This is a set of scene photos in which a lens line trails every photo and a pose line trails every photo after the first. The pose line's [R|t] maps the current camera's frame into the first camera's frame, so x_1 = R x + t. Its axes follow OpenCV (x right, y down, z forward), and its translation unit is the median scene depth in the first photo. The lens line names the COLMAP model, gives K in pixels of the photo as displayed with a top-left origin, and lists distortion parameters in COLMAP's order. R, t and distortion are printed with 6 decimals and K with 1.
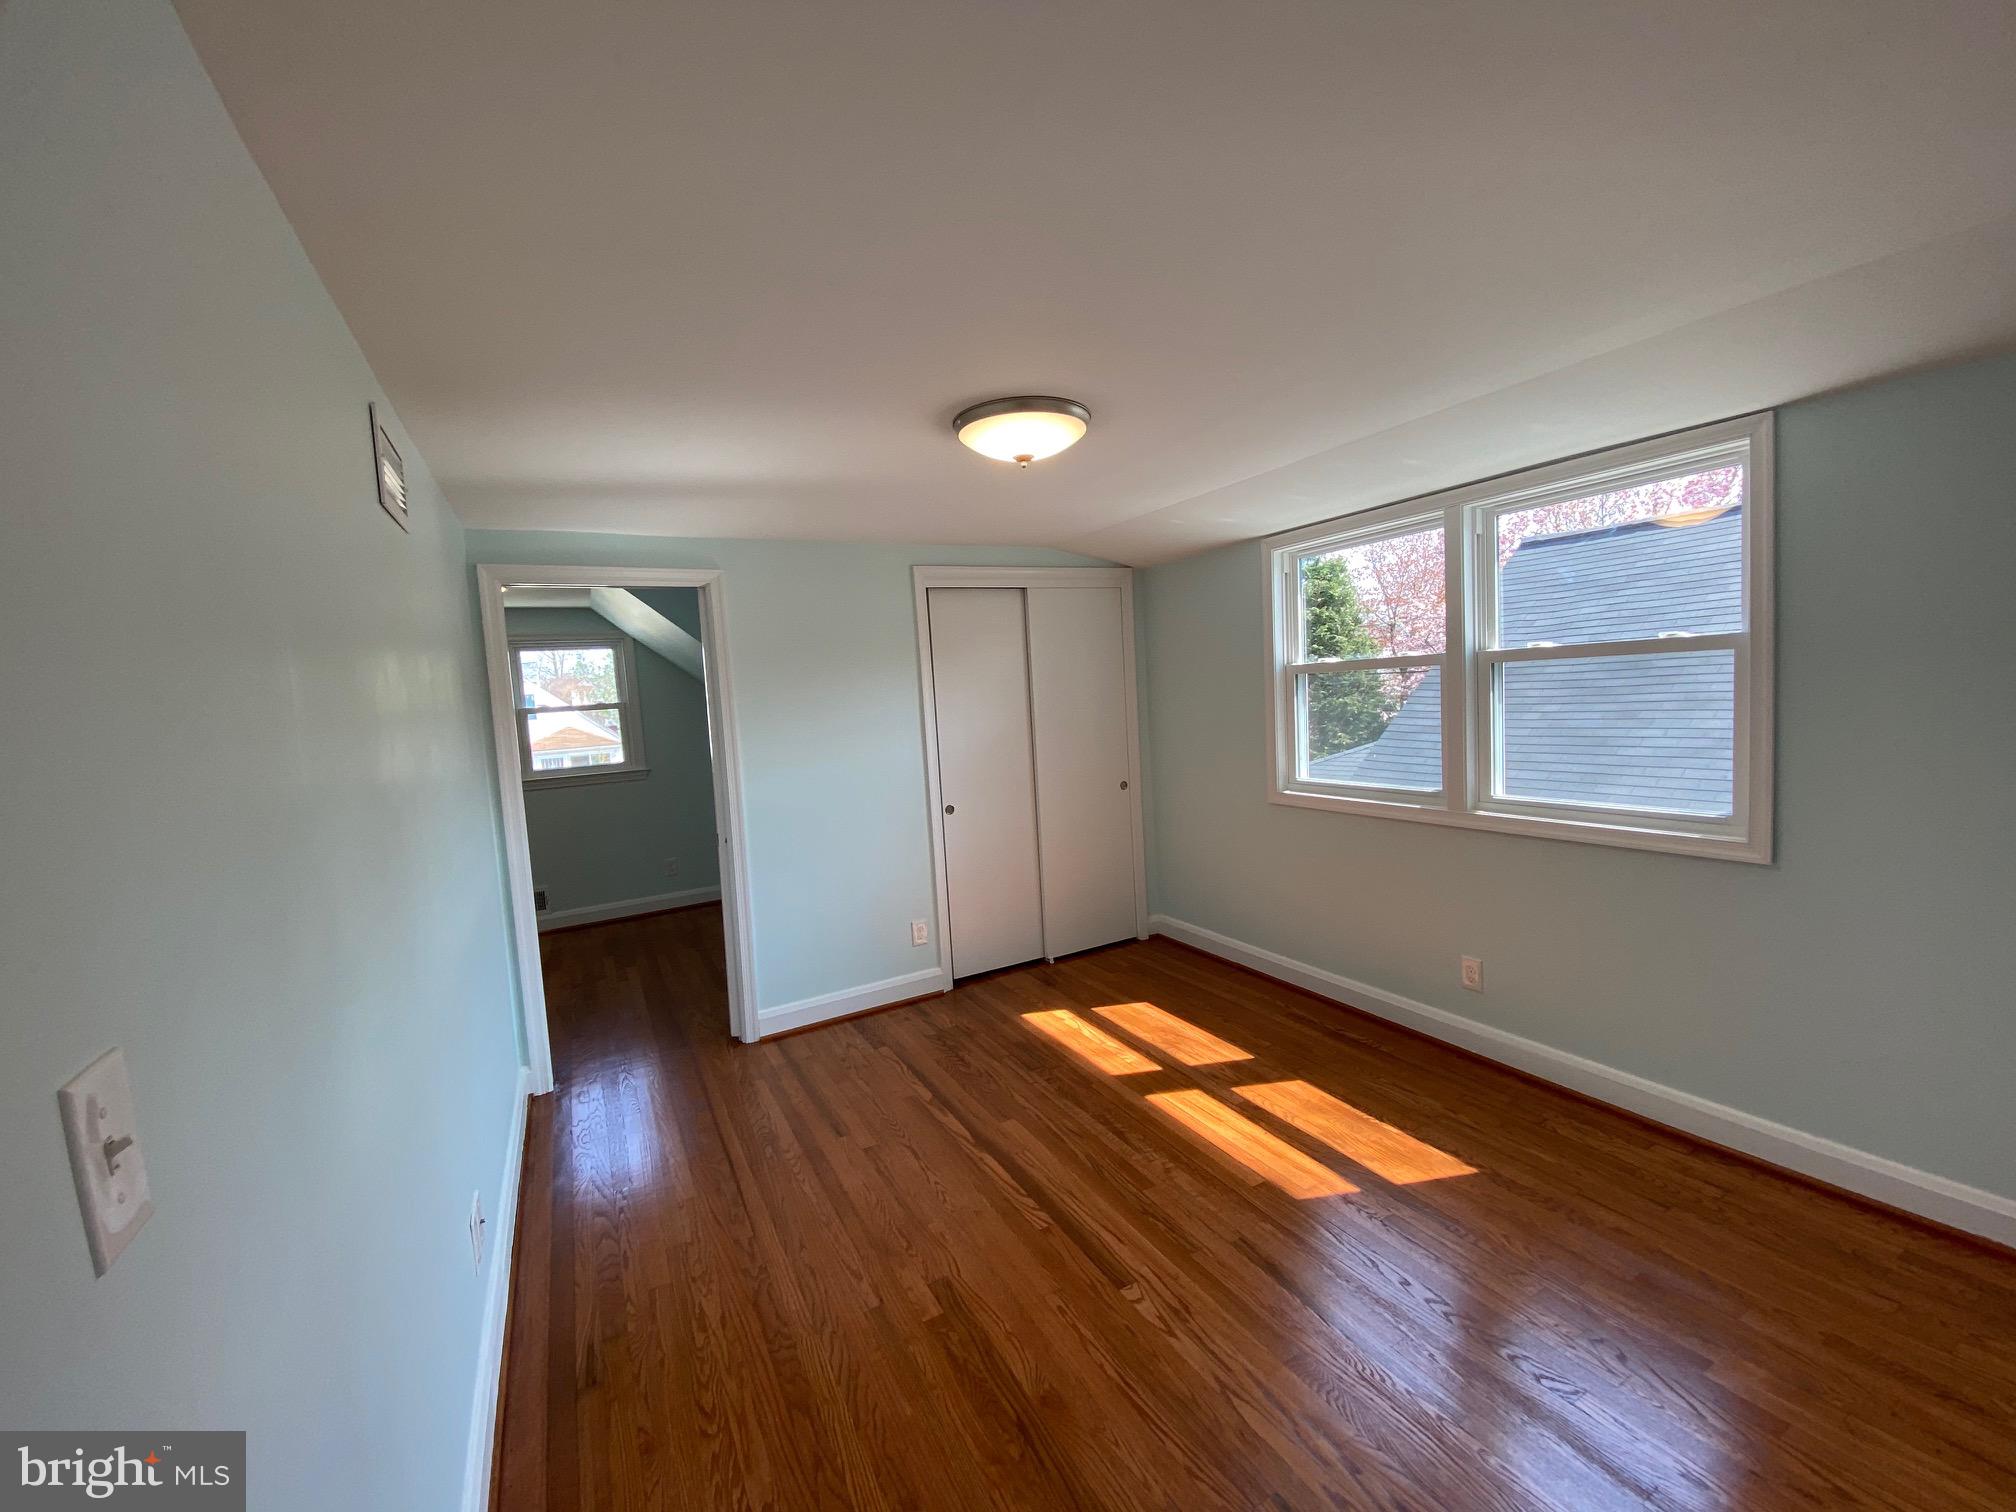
lens RADIAL K [[819.8, 0, 1006.9], [0, 819.8, 765.5], [0, 0, 1]] dist [0.009664, -0.007501]
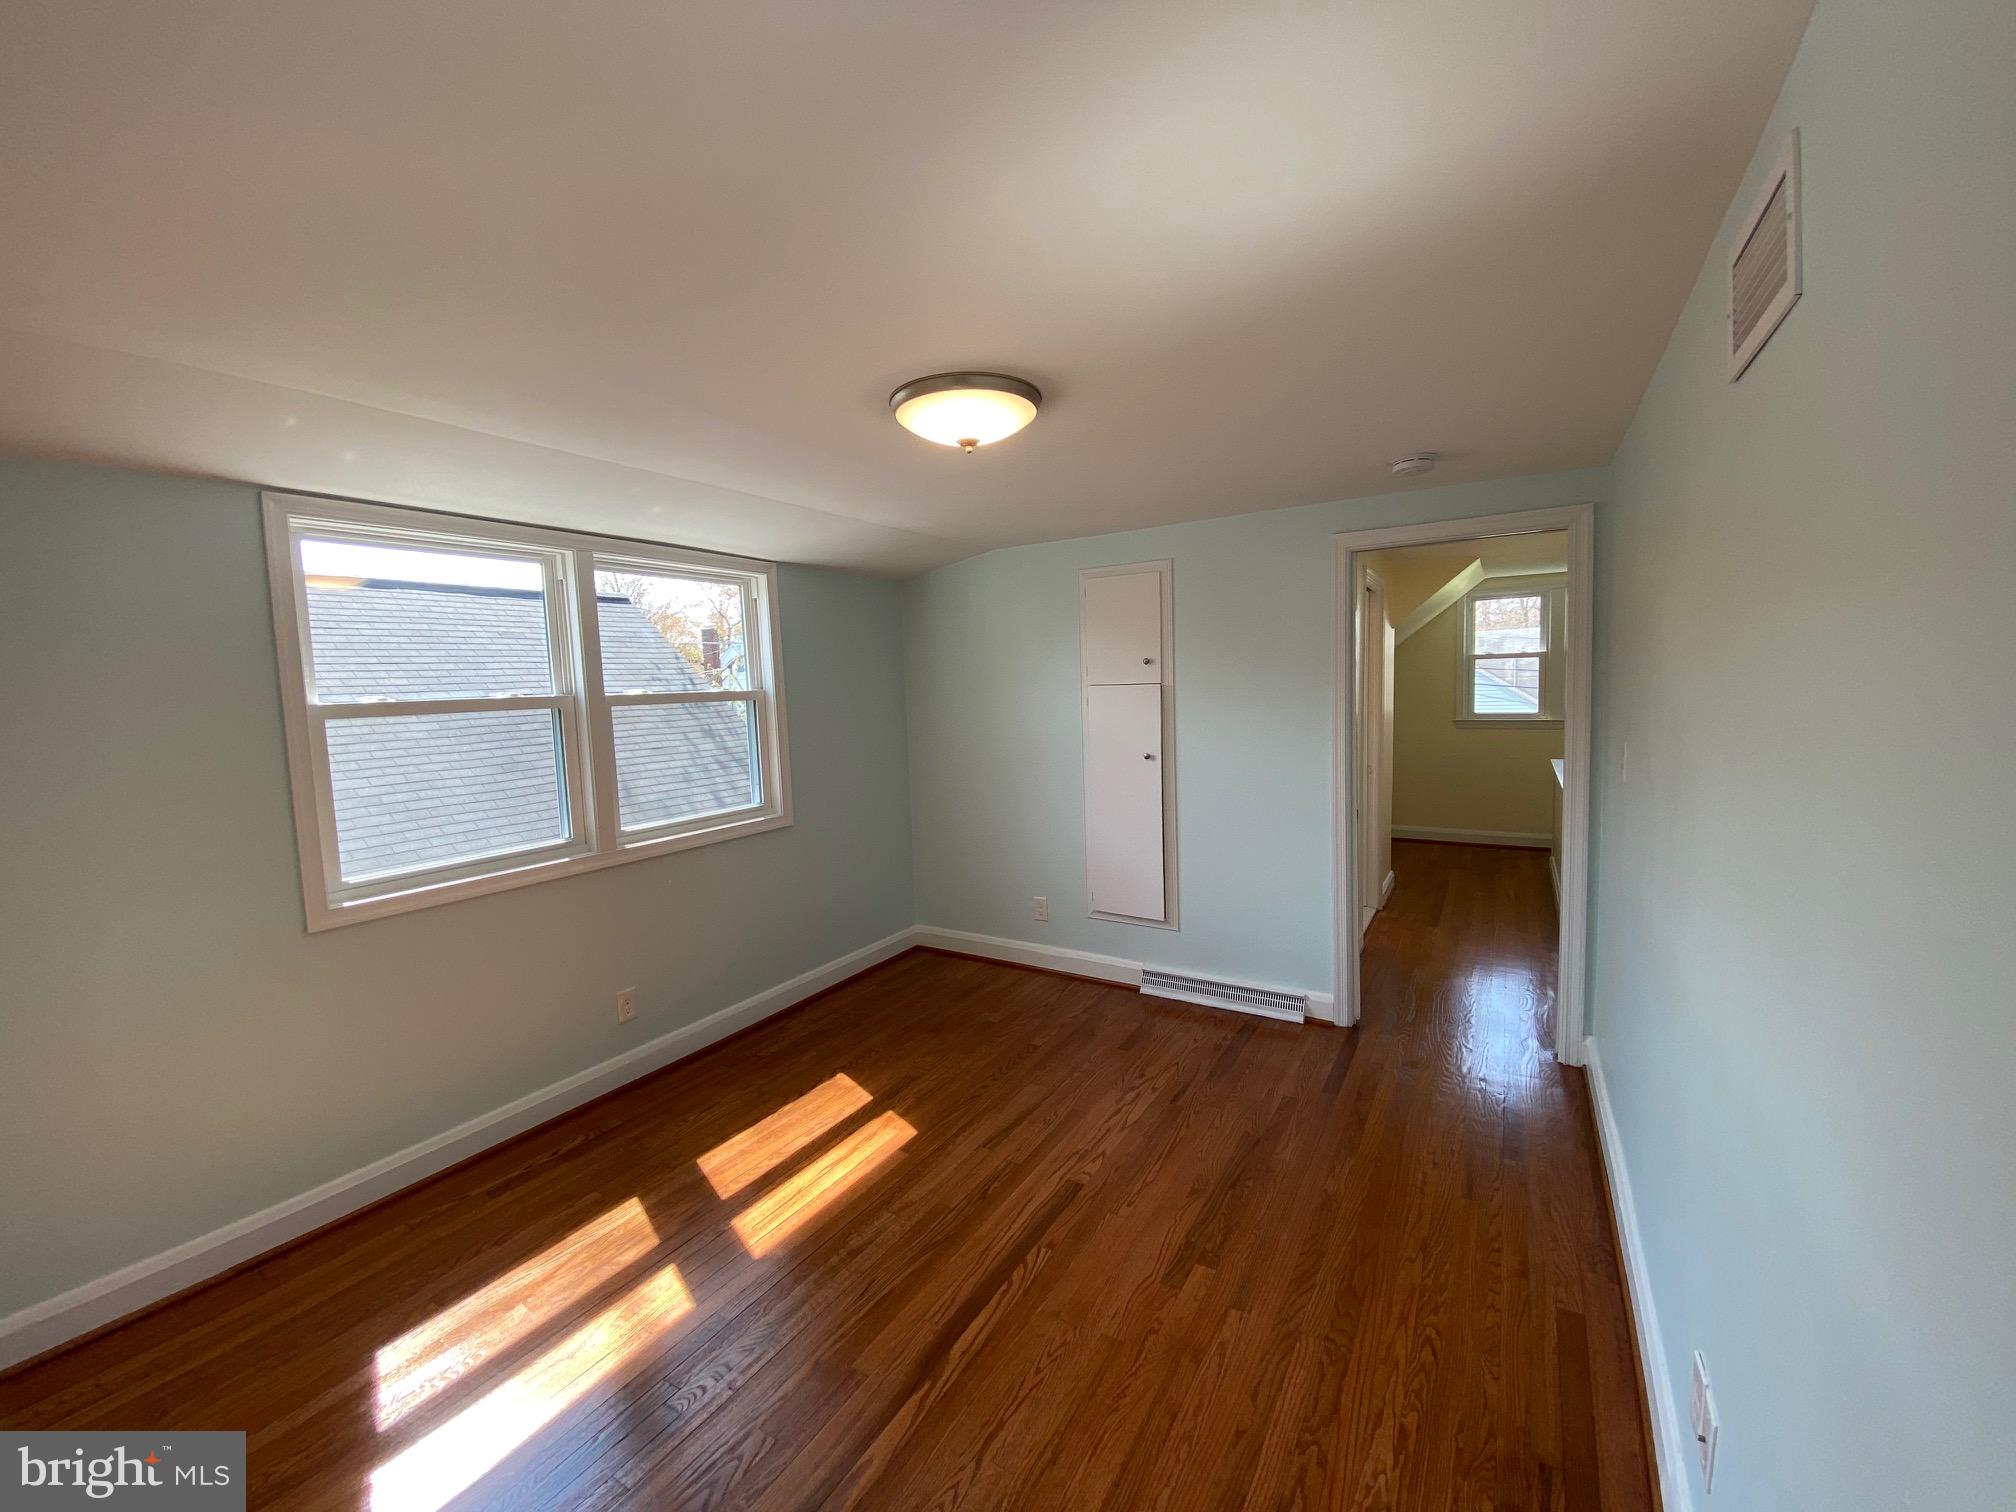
lens RADIAL K [[819.8, 0, 1006.9], [0, 819.8, 750.8], [0, 0, 1]] dist [0.009664, -0.007501]
pose [[-0.499917, 0.003042, 0.866068, -0.743775], [0.146307, 0.985918, 0.080989, -0.099604], [-0.853626, 0.167200, -0.493322, 1.367205]]
